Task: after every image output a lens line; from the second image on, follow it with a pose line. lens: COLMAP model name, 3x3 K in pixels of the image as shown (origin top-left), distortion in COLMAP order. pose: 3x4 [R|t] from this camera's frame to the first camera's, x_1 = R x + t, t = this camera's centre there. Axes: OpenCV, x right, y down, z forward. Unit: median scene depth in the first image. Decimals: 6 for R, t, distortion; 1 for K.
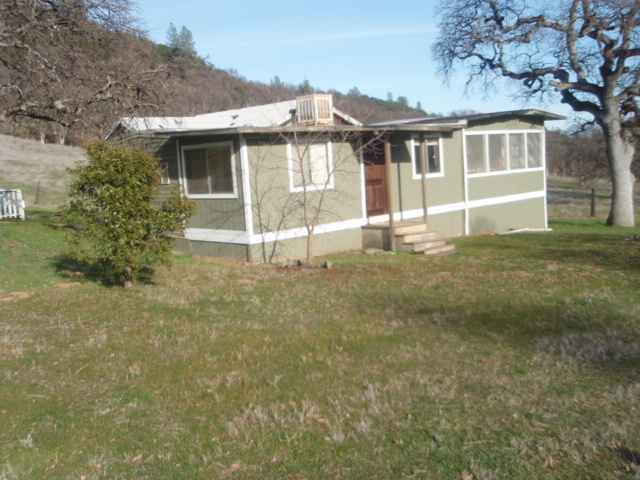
lens RADIAL K [[693.7, 0, 320.0], [0, 693.7, 240.0], [0, 0, 1]] dist [-0.018577, 0.020362]
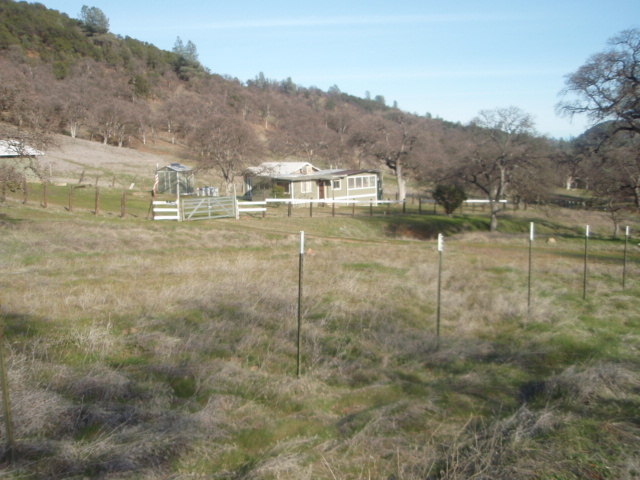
lens RADIAL K [[693.7, 0, 320.0], [0, 693.7, 240.0], [0, 0, 1]] dist [-0.018577, 0.020362]
pose [[0.998892, 0.032311, 0.034217, -0.052195], [-0.032757, 0.999385, 0.012552, 0.136667], [-0.033791, -0.013659, 0.999336, -2.722955]]
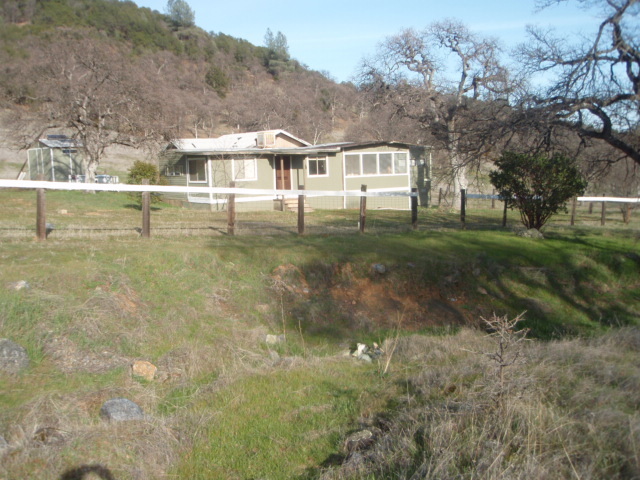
lens RADIAL K [[693.7, 0, 320.0], [0, 693.7, 240.0], [0, 0, 1]] dist [-0.018577, 0.020362]
pose [[0.989375, 0.045393, -0.138115, 0.425272], [-0.044695, 0.998967, 0.008151, 0.067260], [0.138342, -0.001892, 0.990383, -0.884904]]
